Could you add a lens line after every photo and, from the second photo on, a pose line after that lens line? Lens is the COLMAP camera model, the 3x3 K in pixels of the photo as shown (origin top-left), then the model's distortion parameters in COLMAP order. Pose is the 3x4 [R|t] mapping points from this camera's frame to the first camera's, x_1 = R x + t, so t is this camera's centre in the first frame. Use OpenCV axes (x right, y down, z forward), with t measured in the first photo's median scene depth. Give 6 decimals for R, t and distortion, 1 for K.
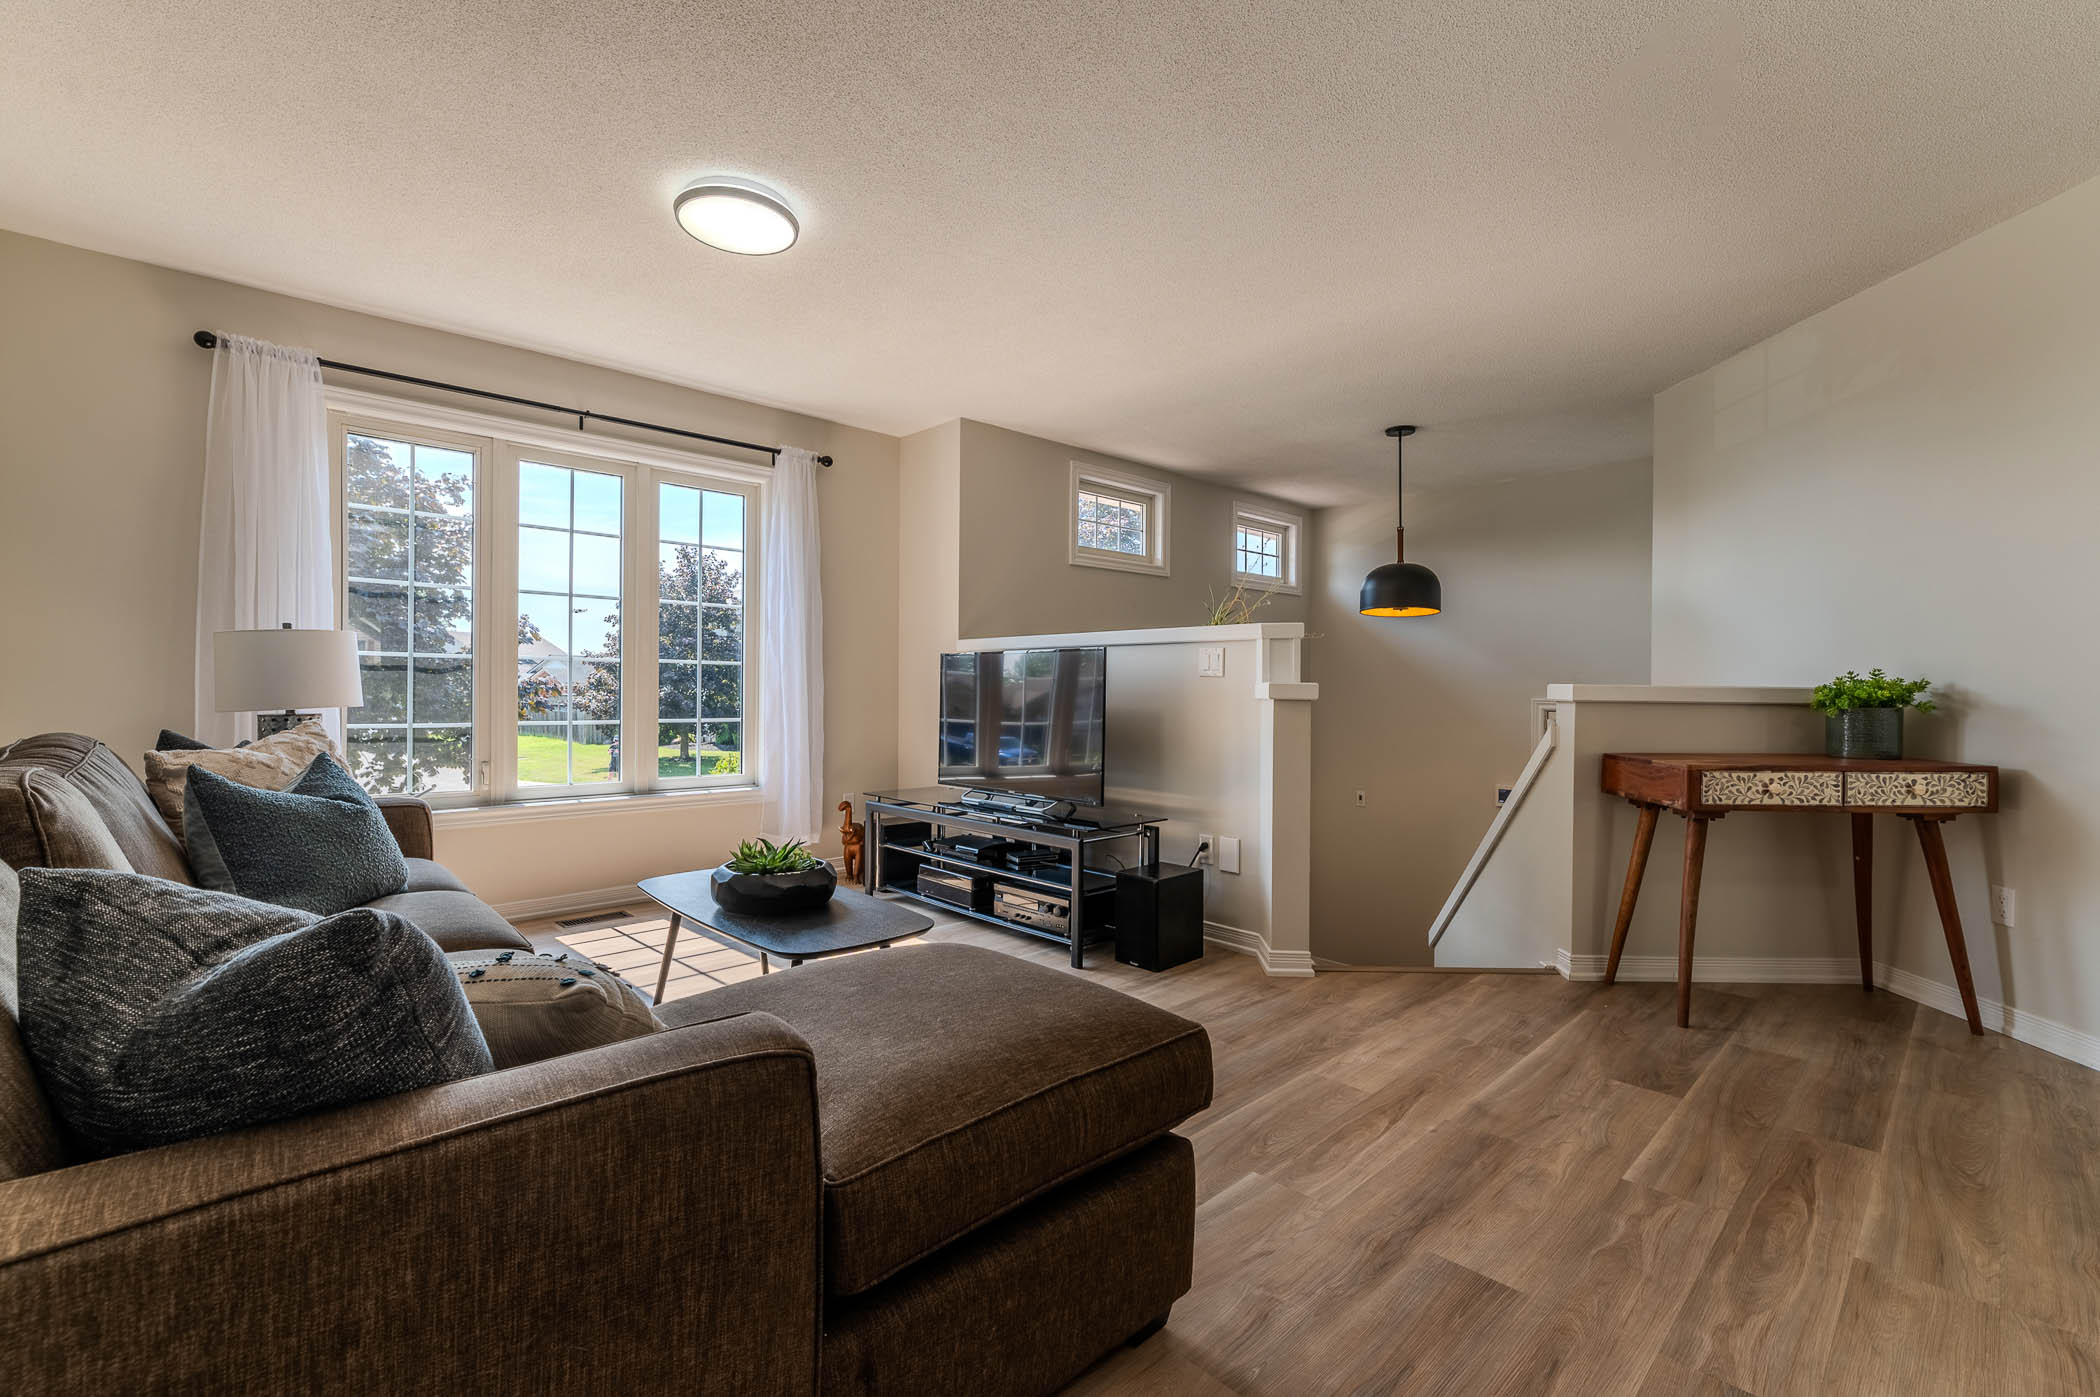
lens RADIAL K [[922.7, 0, 1045.6], [0, 922.7, 700.3], [0, 0, 1]] dist [-0.001815, -0.002084]
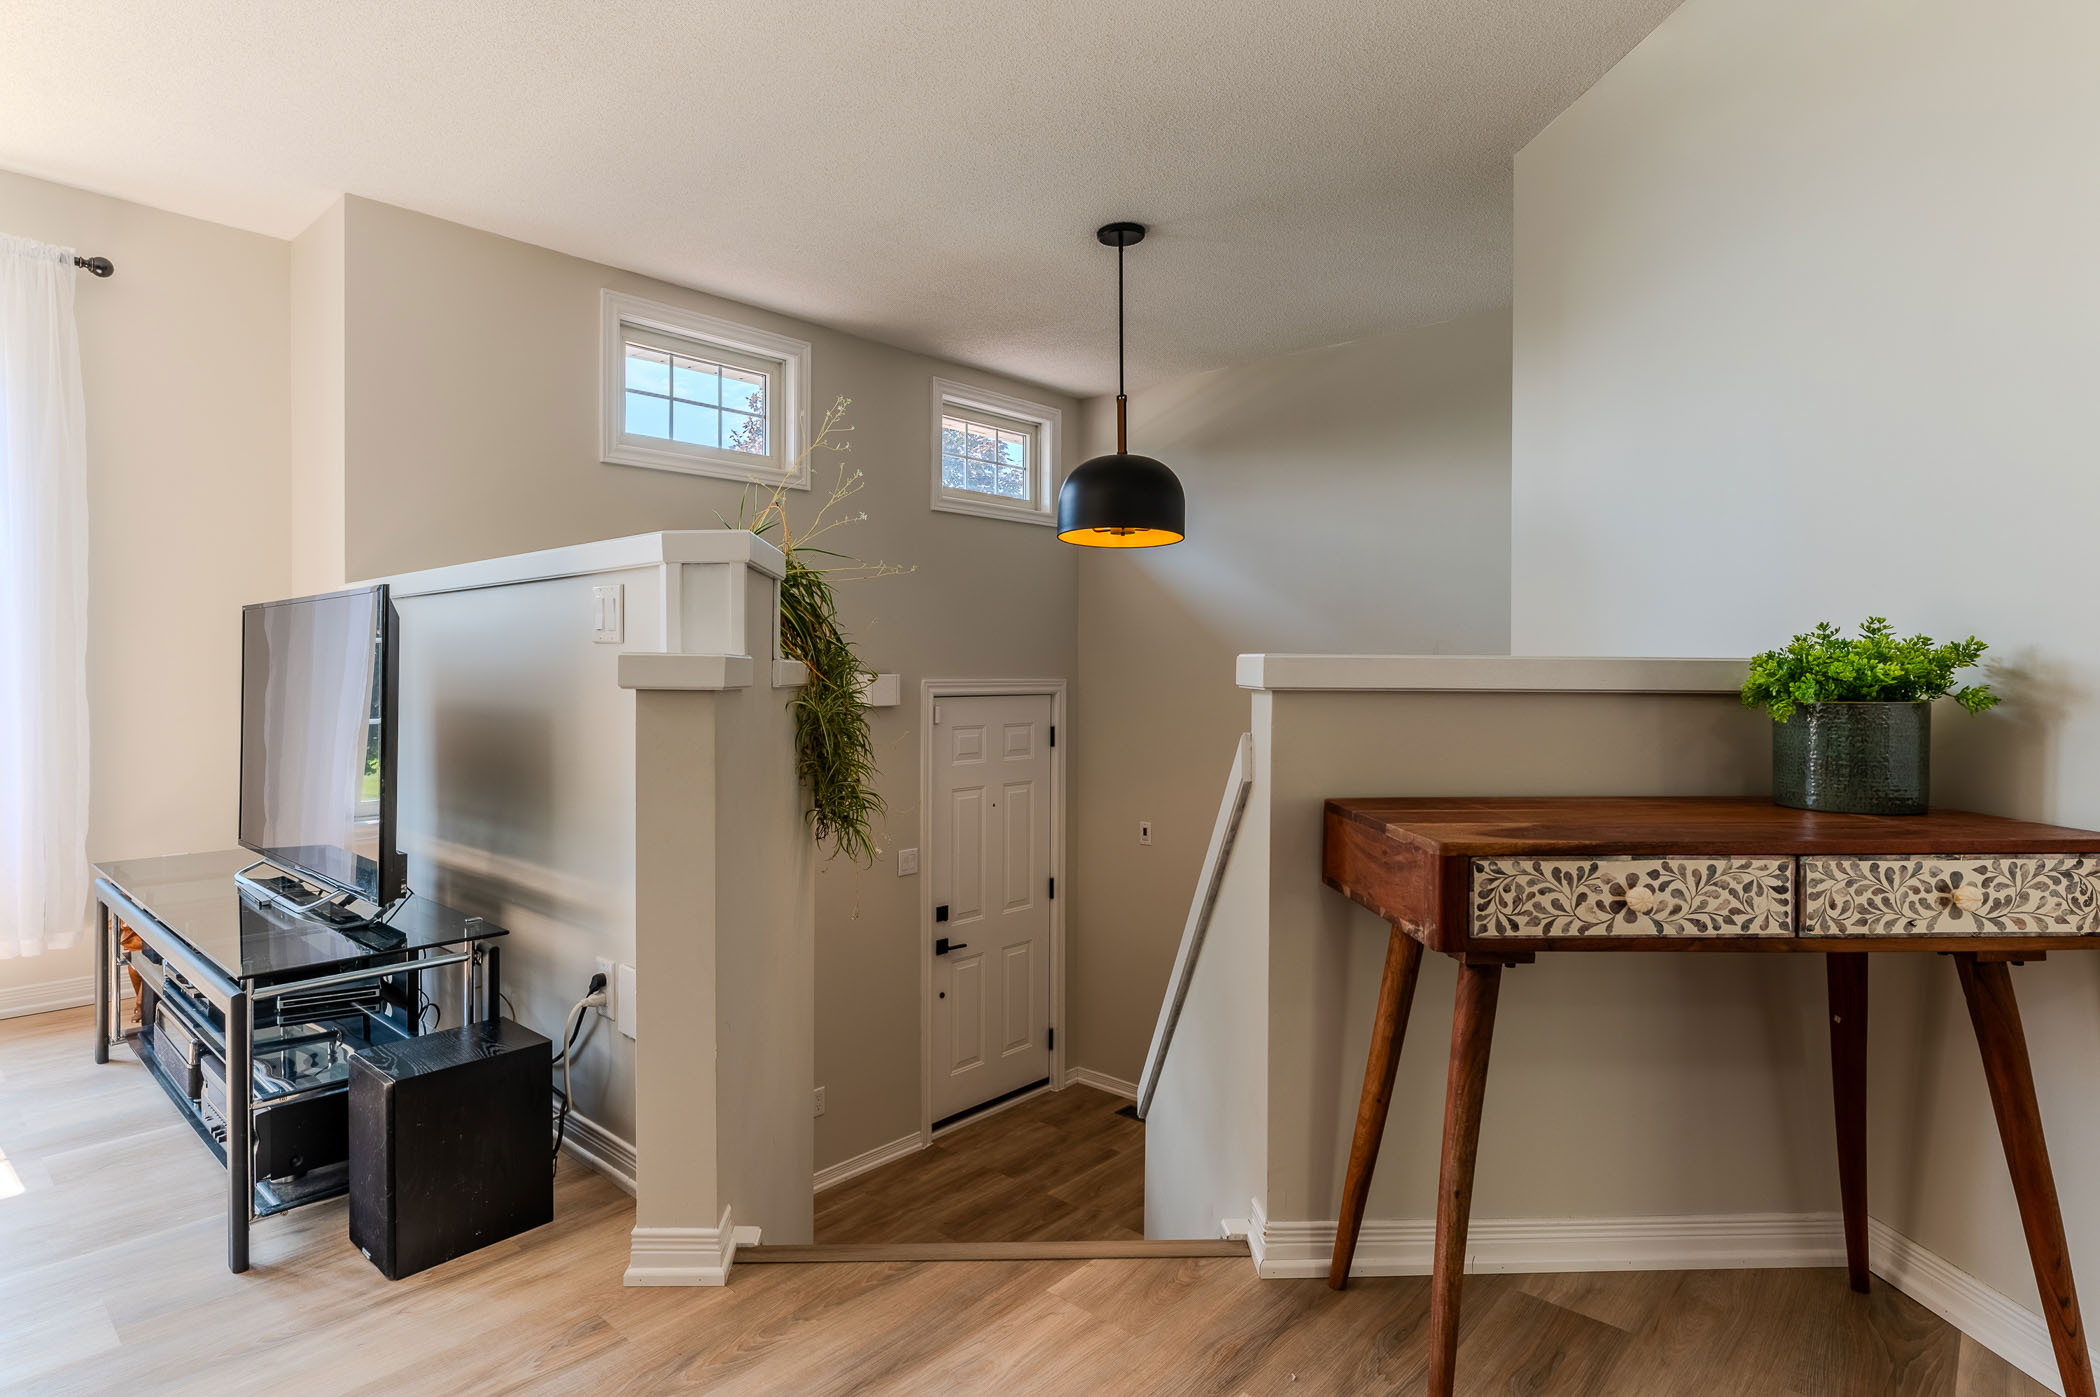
lens RADIAL K [[1110.5, 0, 1001.2], [0, 1110.5, 689.6], [0, 0, 1]] dist [-0.003483, -0.001949]
pose [[0.998296, -0.005900, 0.058053, 0.438230], [0.005632, 0.999973, 0.004772, -0.002664], [-0.058079, -0.004437, 0.998302, 0.476049]]
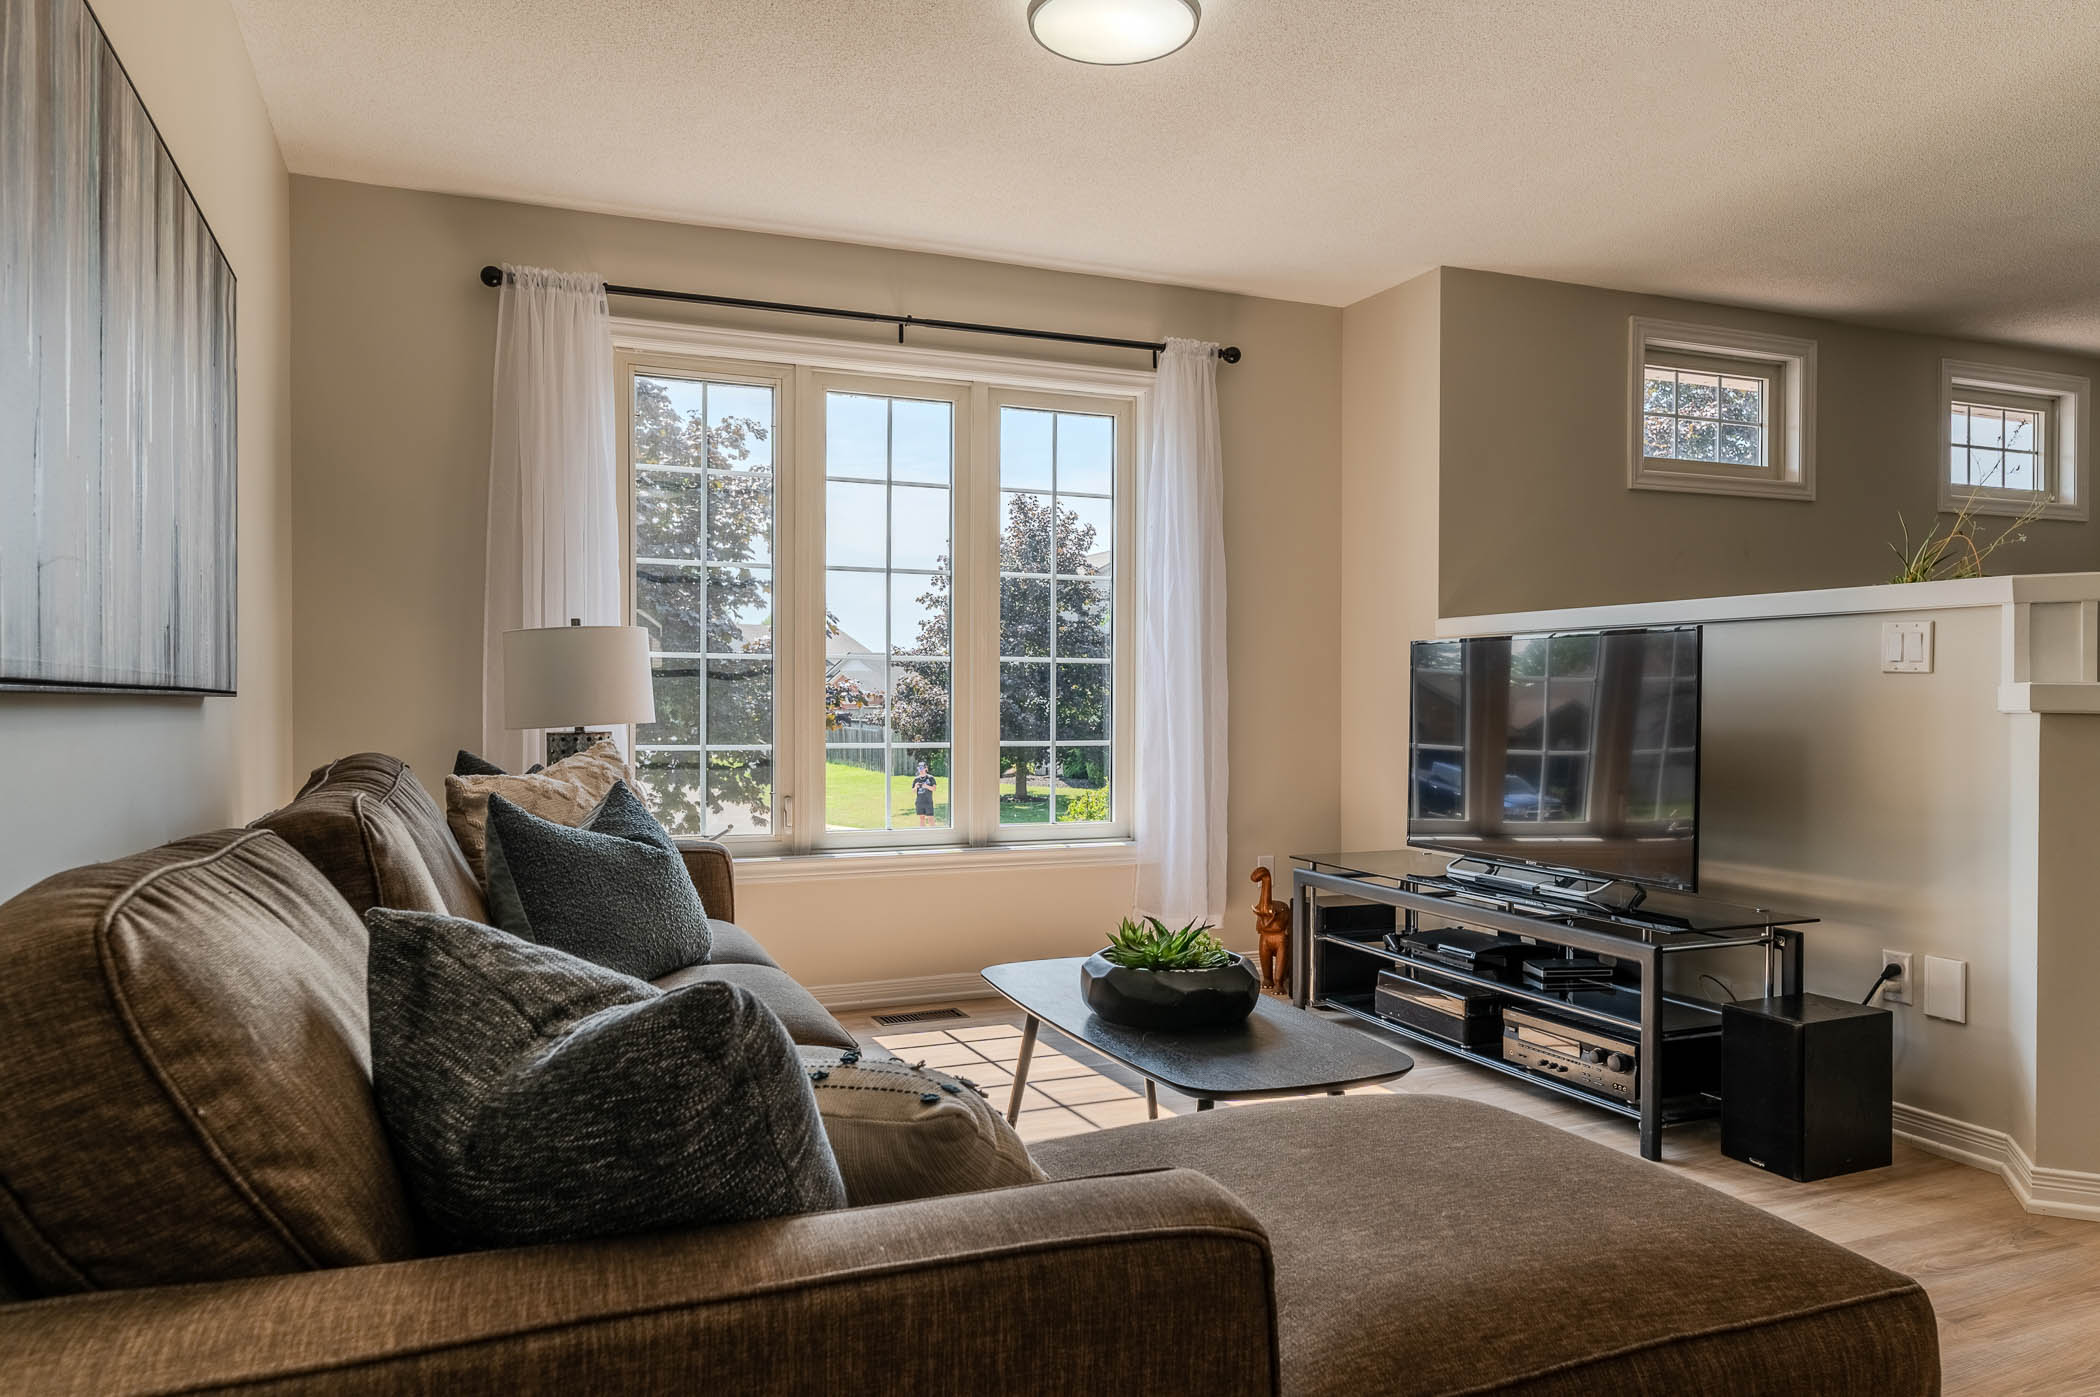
lens RADIAL K [[1416.9, 0, 1023.2], [0, 1416.9, 710.9], [0, 0, 1]] dist [0.000257, -0.000796]
pose [[0.933401, -0.001284, -0.358833, -0.018606], [0.000474, 0.999997, -0.002344, -0.000339], [0.358835, 0.002018, 0.933399, -0.012073]]
